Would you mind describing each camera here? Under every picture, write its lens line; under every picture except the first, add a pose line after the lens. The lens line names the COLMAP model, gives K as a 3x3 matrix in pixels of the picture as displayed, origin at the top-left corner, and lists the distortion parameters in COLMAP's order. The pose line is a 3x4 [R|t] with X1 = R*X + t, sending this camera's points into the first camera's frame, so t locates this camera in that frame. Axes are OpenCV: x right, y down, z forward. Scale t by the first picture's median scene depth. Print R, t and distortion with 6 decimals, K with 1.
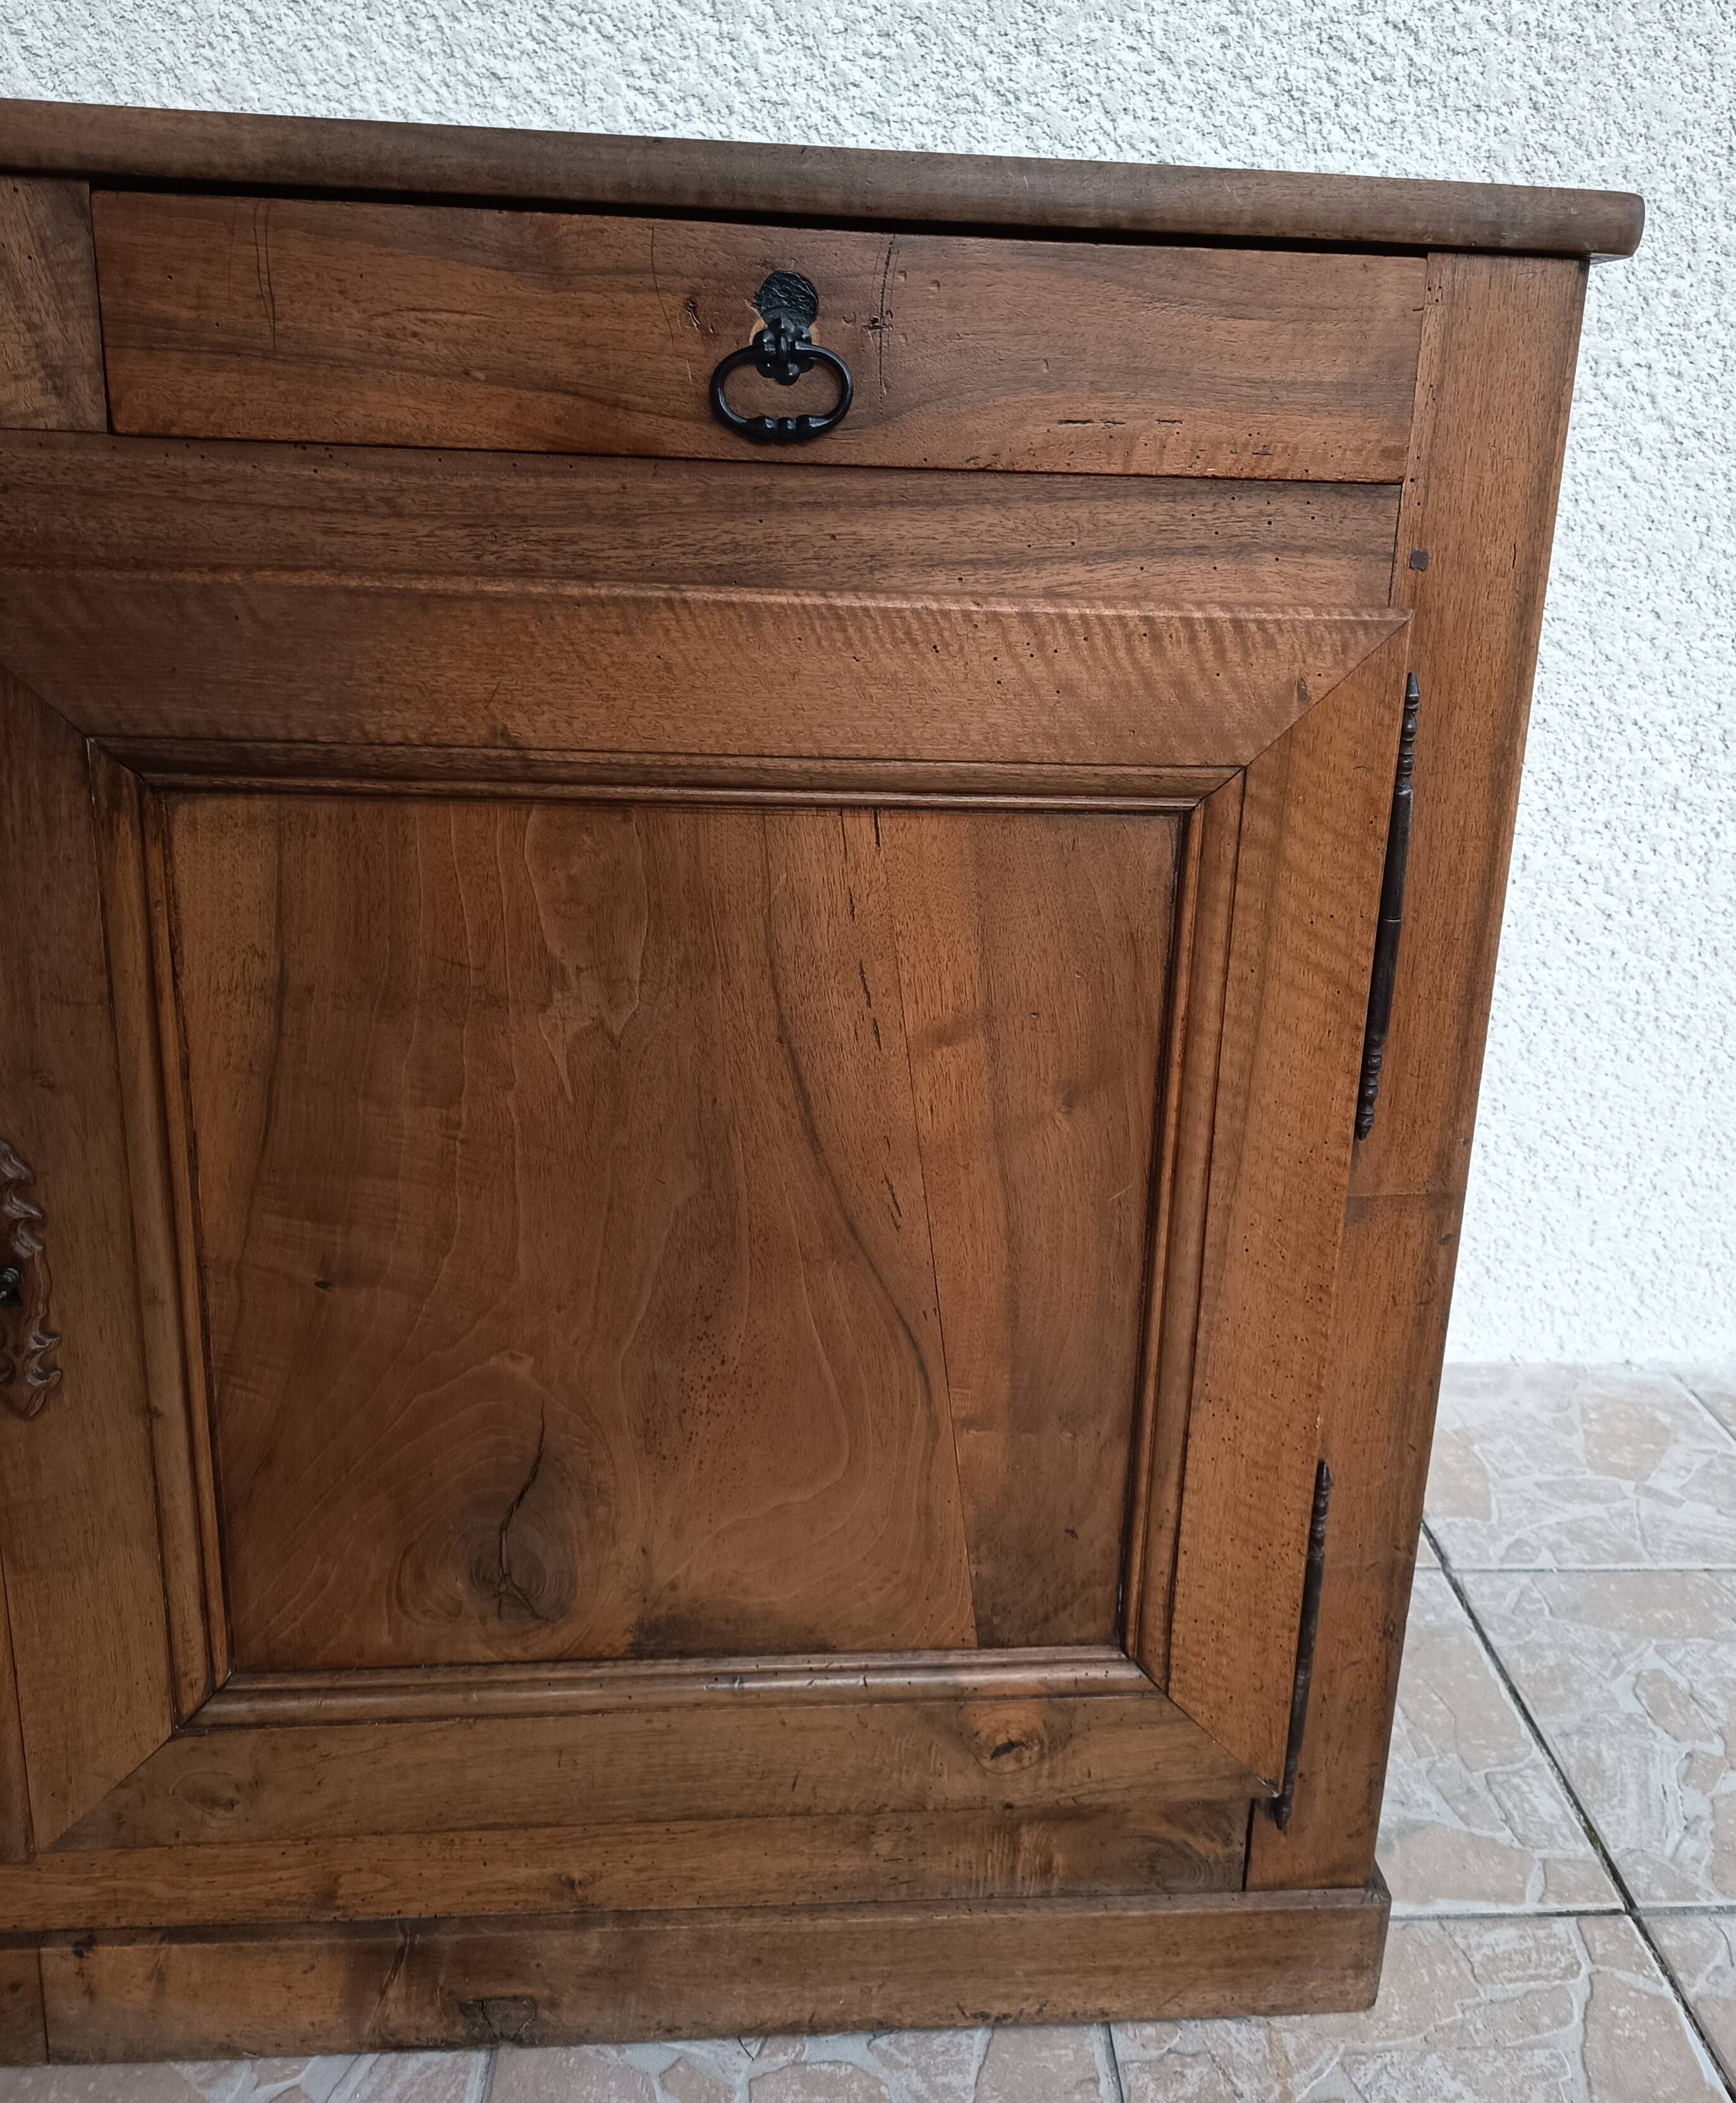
lens RADIAL K [[1778.8, 0, 965.6], [0, 1778.8, 925.9], [0, 0, 1]] dist [0.019333, -0.022275]
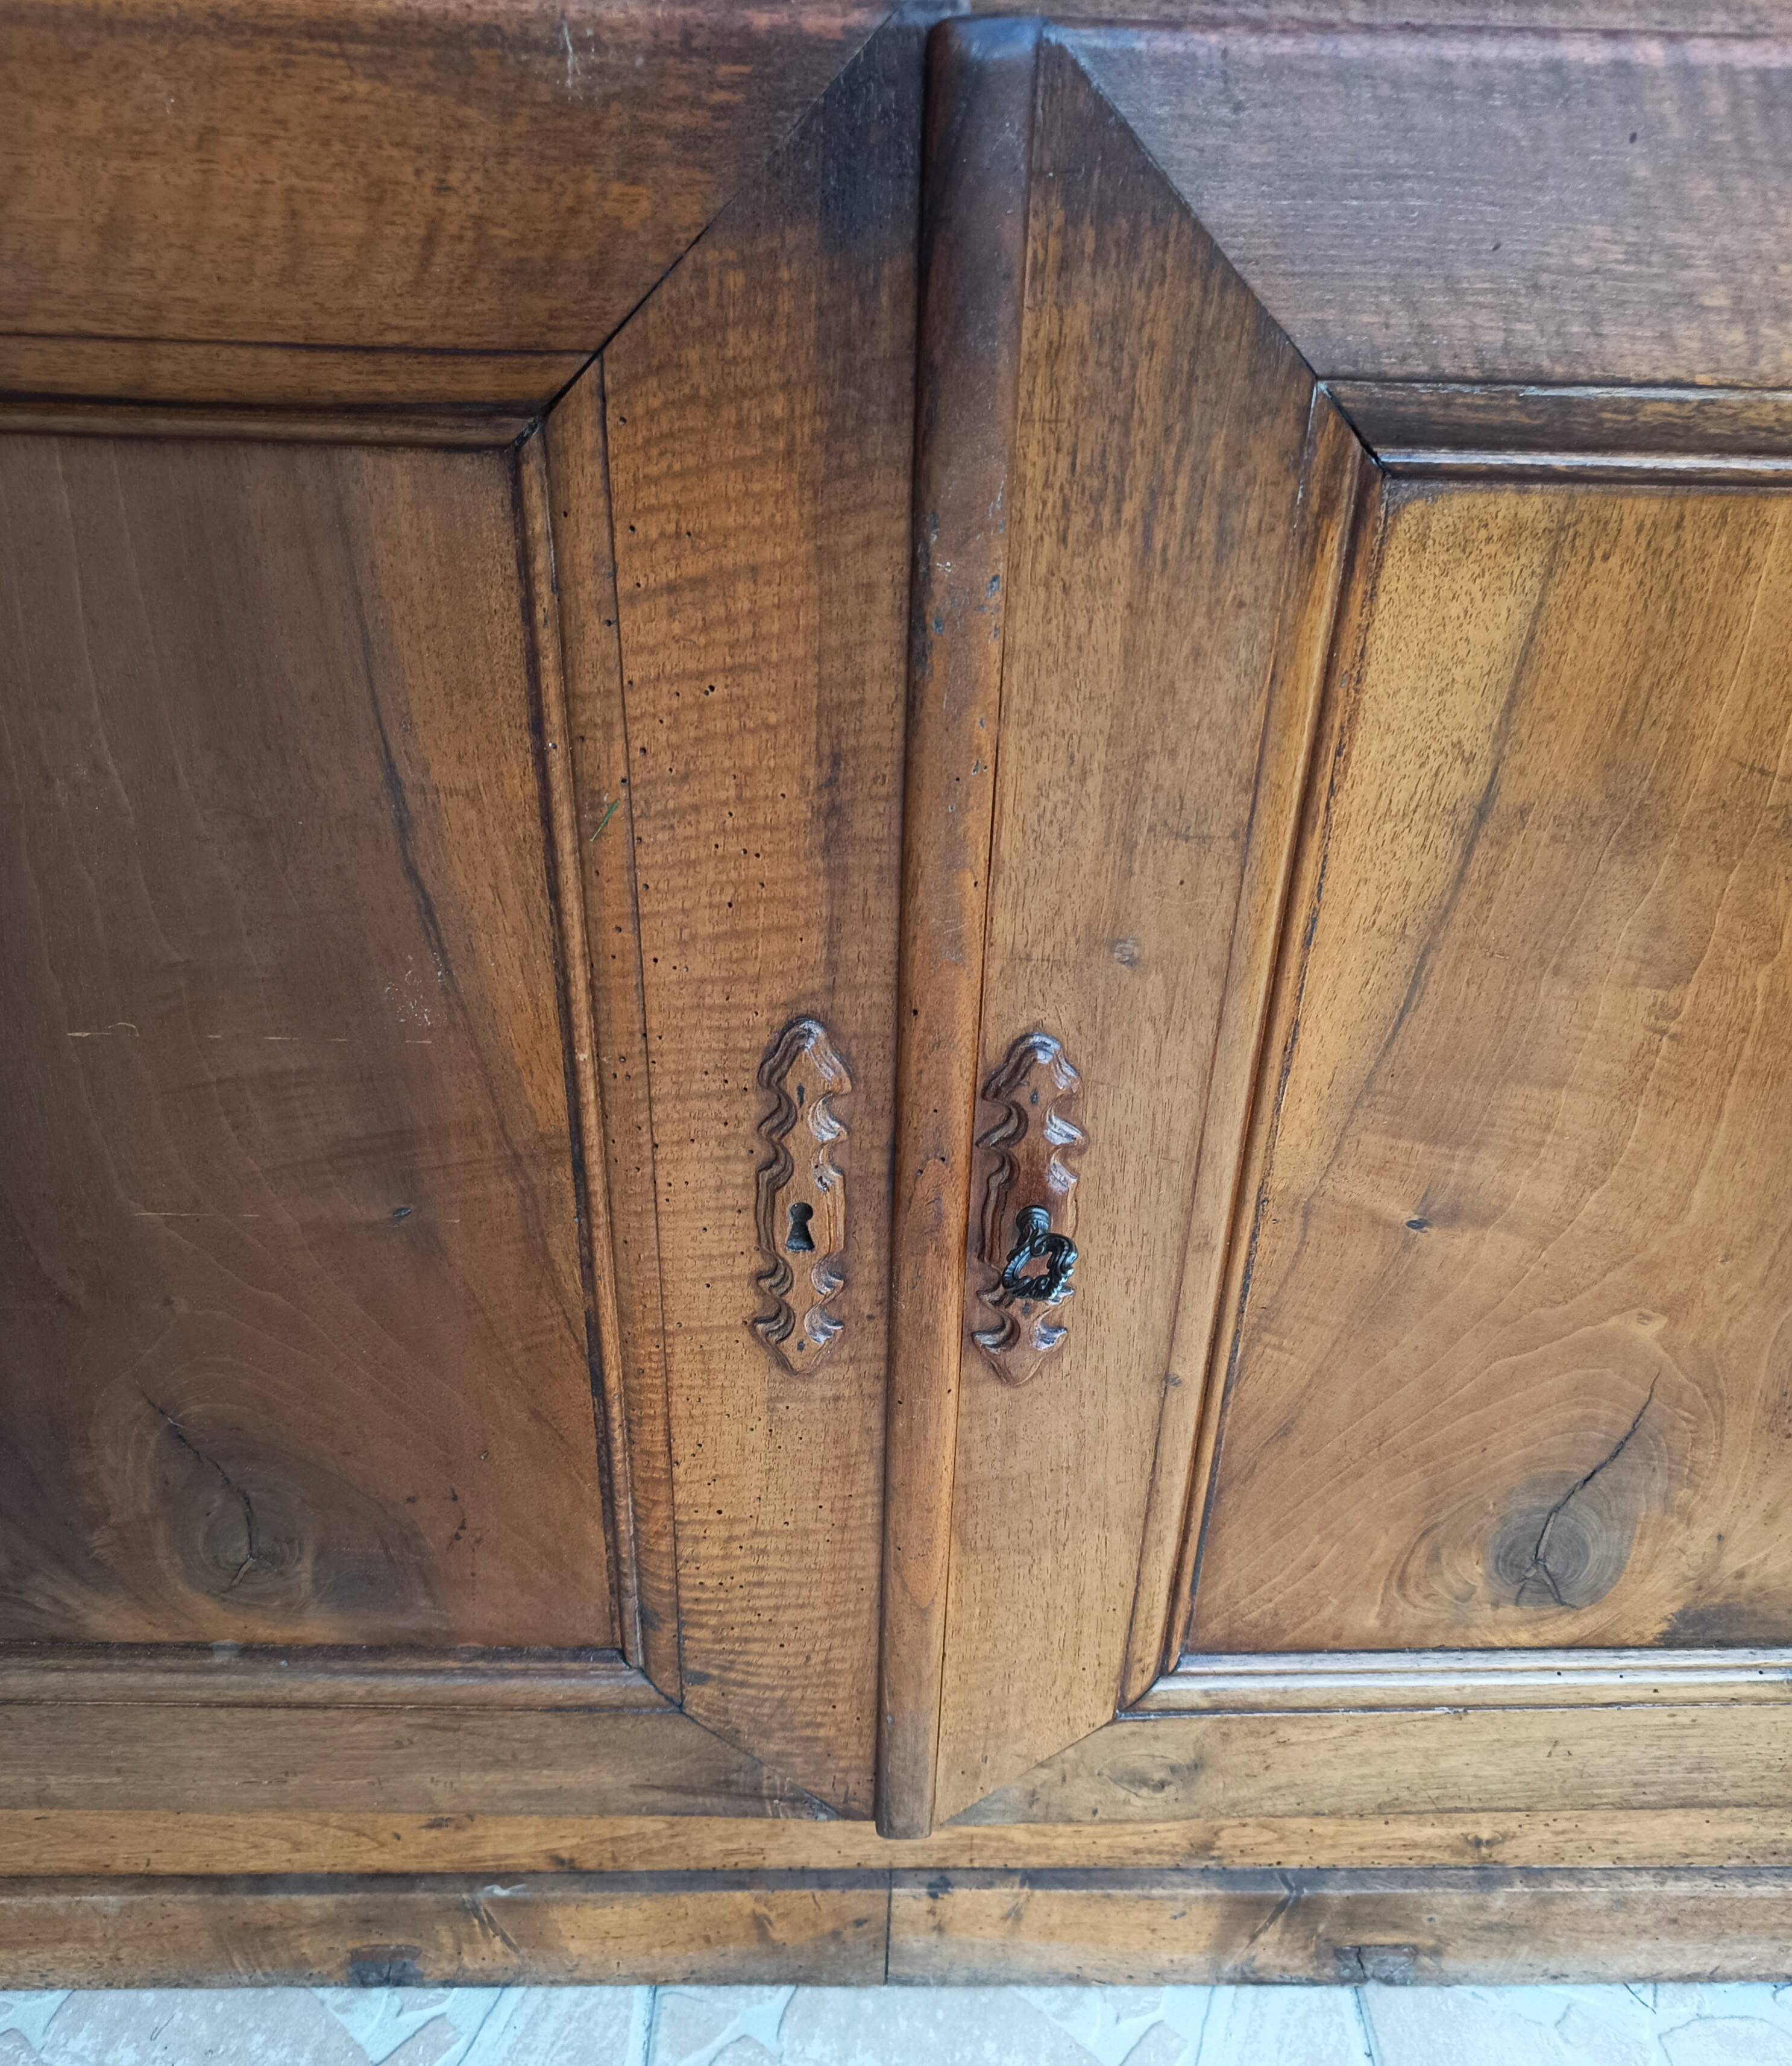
lens RADIAL K [[1723.5, 0, 900.4], [0, 1723.5, 1182.8], [0, 0, 1]] dist [0.038570, -0.065019]
pose [[0.997169, 0.023715, -0.071349, -0.449827], [0.000262, 0.947850, 0.318718, -0.030025], [0.075187, -0.317834, 0.945160, 0.295451]]
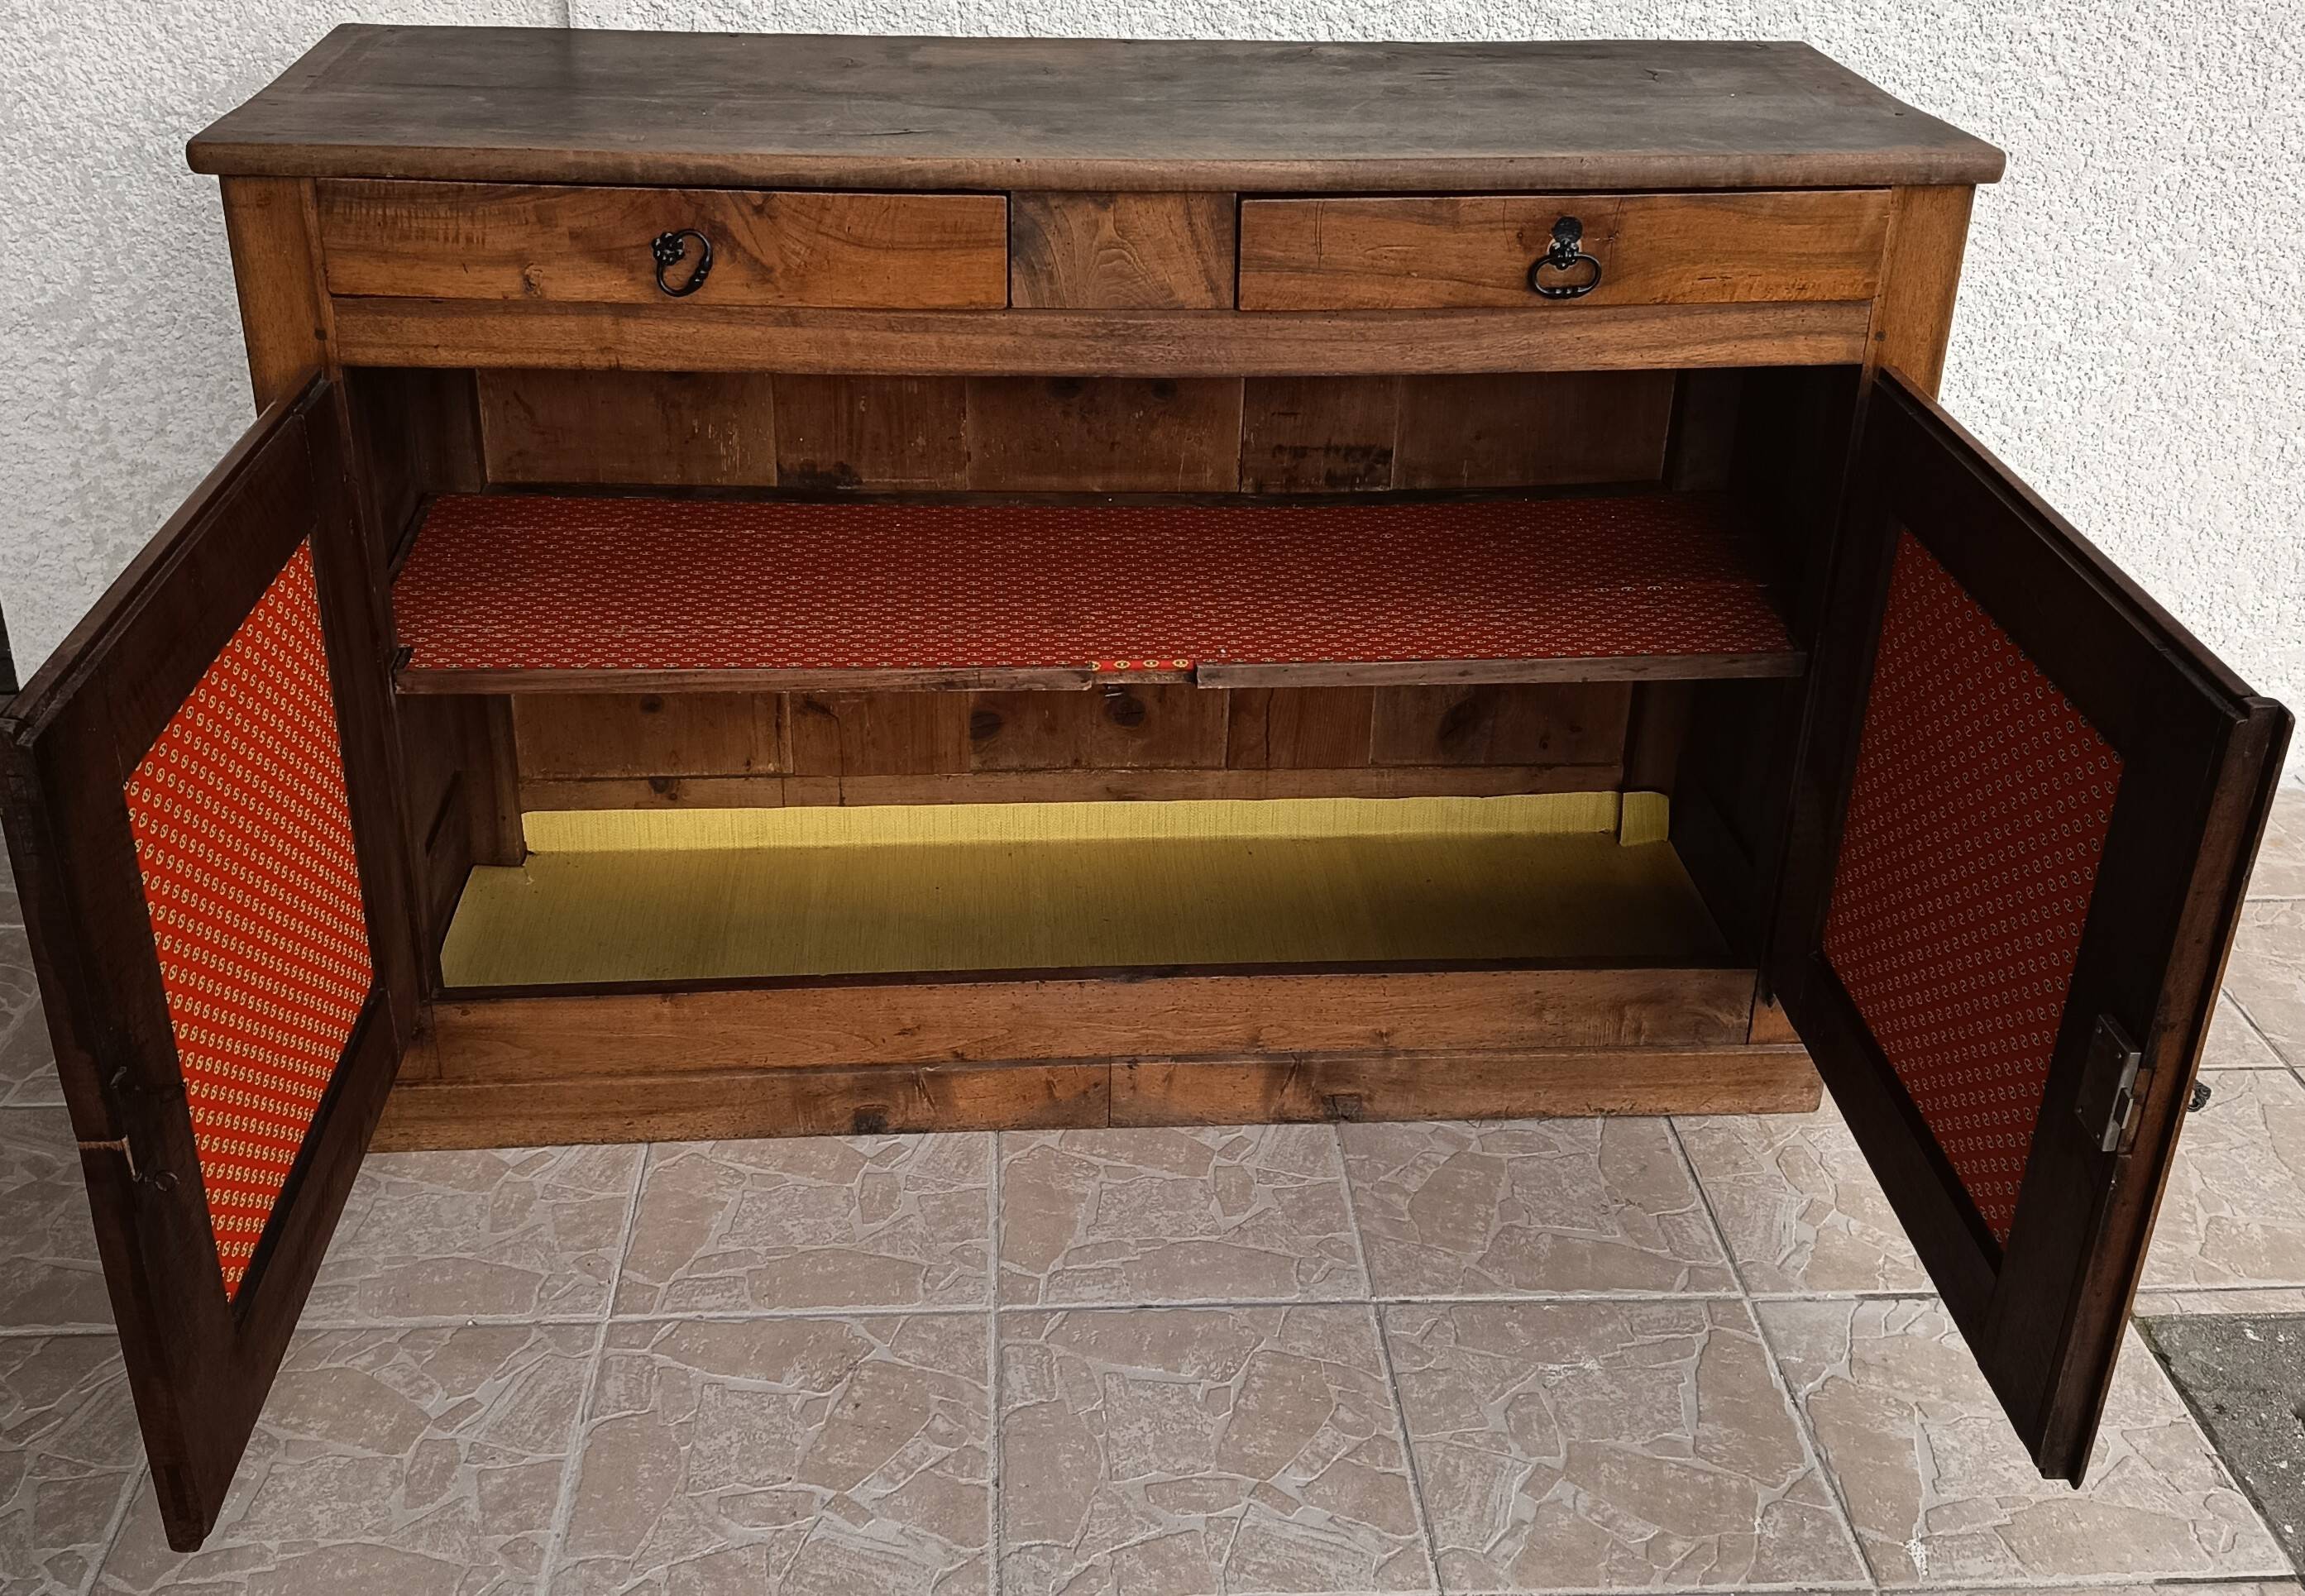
lens RADIAL K [[2292.4, 0, 1160.9], [0, 2292.4, 733.3], [0, 0, 1]] dist [0.047378, 0.000000]
pose [[0.999530, -0.013848, -0.027337, -0.384154], [0.018886, 0.980890, 0.193643, -0.237508], [0.024133, -0.194069, 0.980691, -1.288157]]
